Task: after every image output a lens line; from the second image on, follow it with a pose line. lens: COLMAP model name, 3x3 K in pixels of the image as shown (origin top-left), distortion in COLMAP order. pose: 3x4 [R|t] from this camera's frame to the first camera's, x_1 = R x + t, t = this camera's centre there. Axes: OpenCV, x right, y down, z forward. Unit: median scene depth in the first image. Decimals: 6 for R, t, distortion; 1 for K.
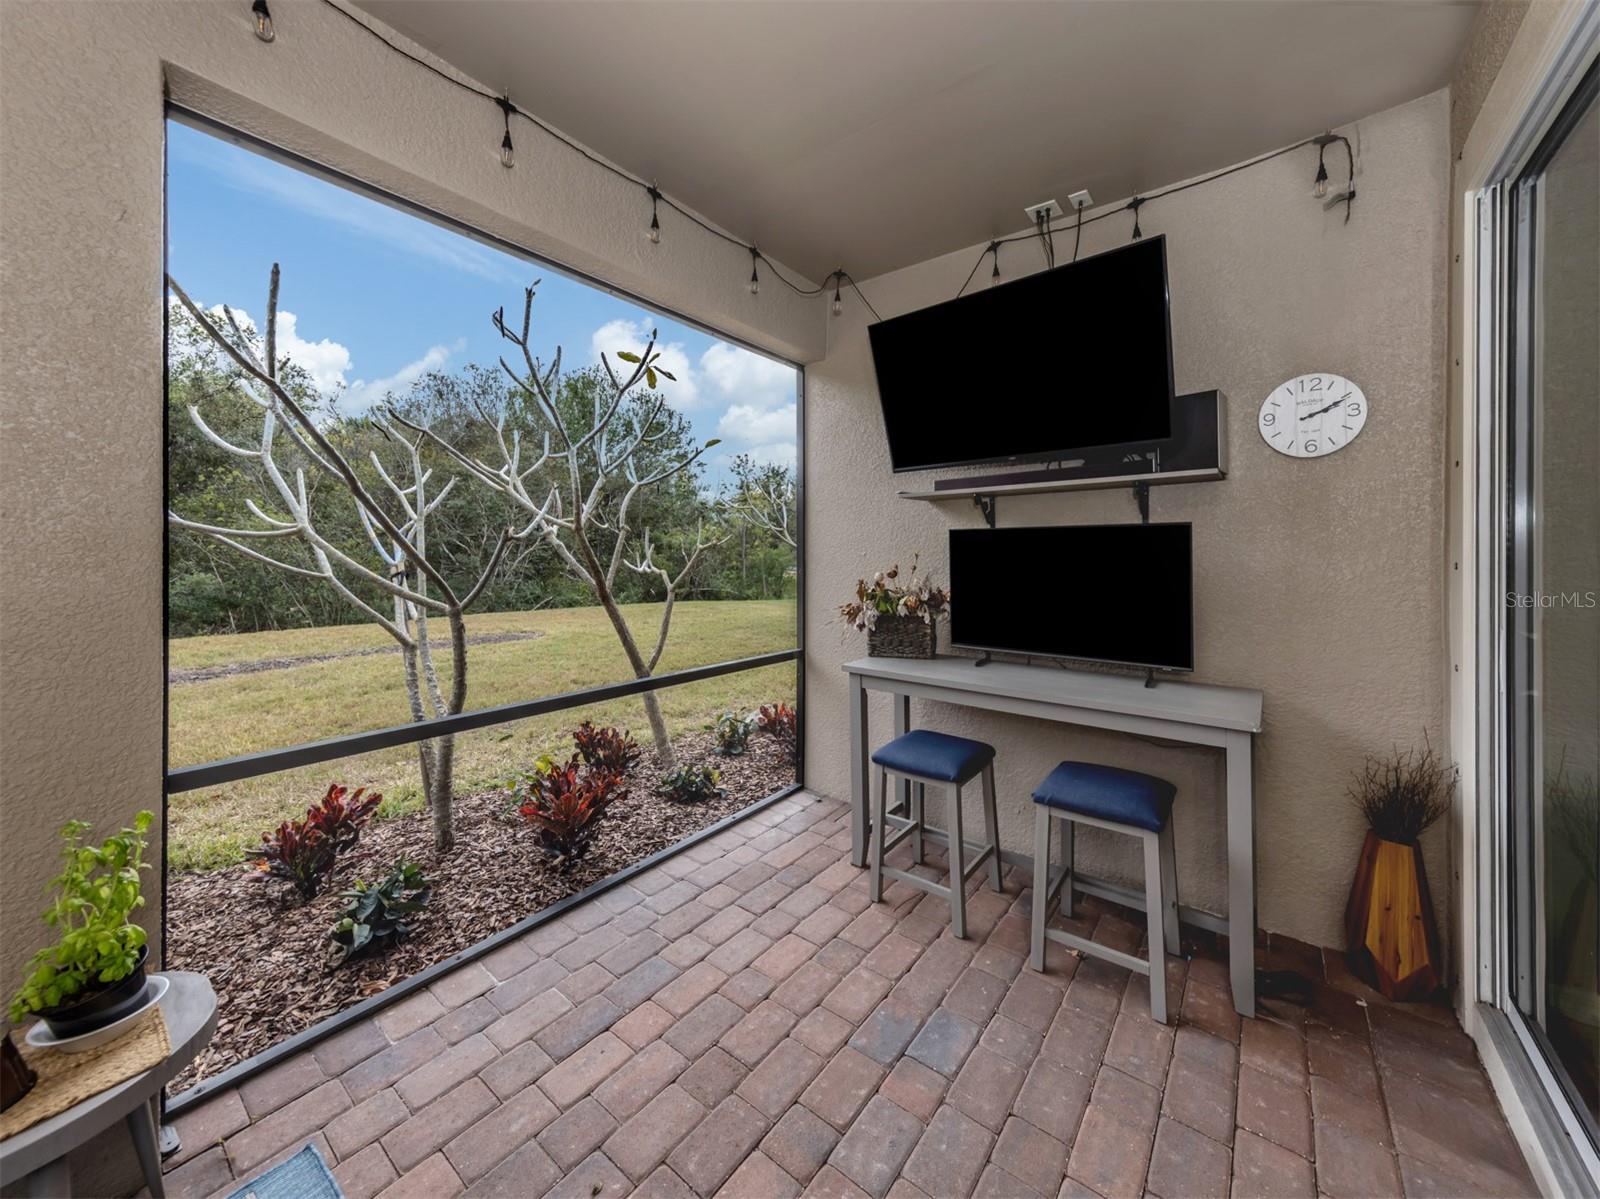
lens RADIAL K [[583.3, 0, 805.2], [0, 583.3, 556.7], [0, 0, 1]] dist [0.001601, 0.000105]
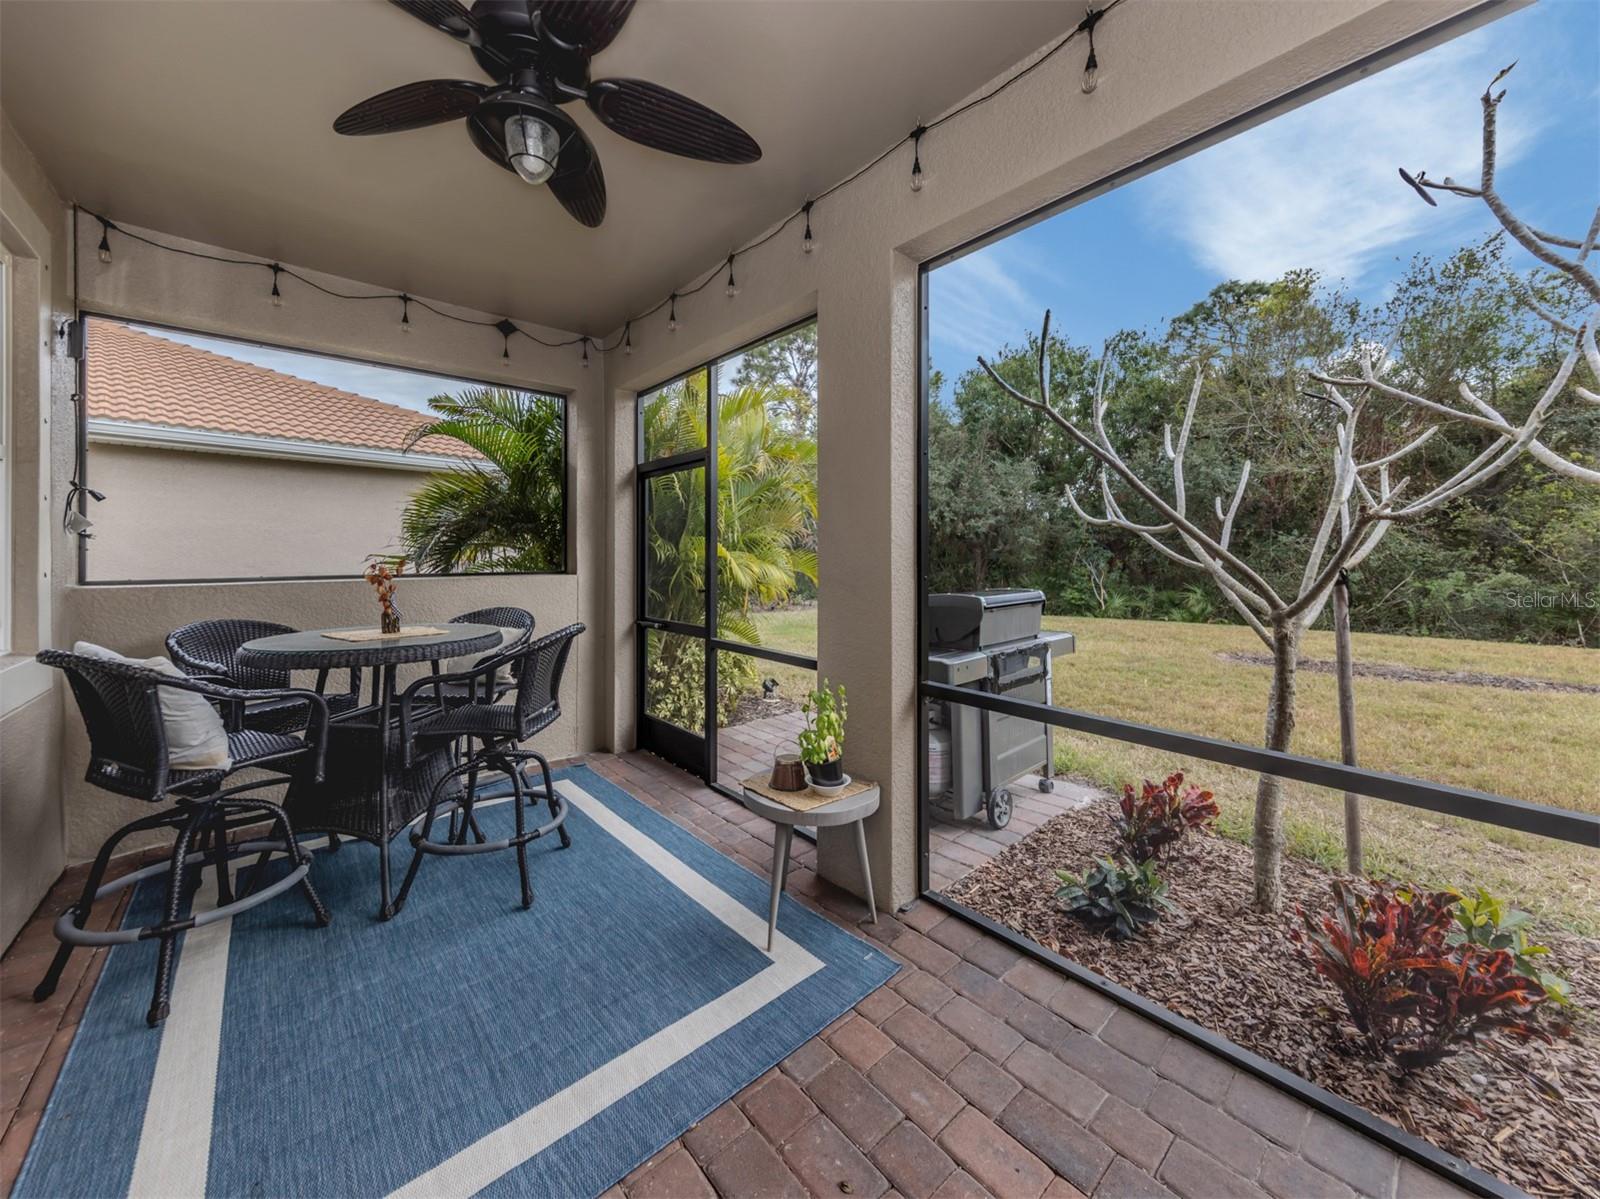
lens RADIAL K [[583.3, 0, 805.2], [0, 583.3, 556.7], [0, 0, 1]] dist [0.001601, 0.000105]
pose [[-0.164030, 0.010682, -0.986397, 0.320179], [-0.006389, 0.999909, 0.011891, 0.005998], [0.986435, 0.008252, -0.163947, 0.569025]]
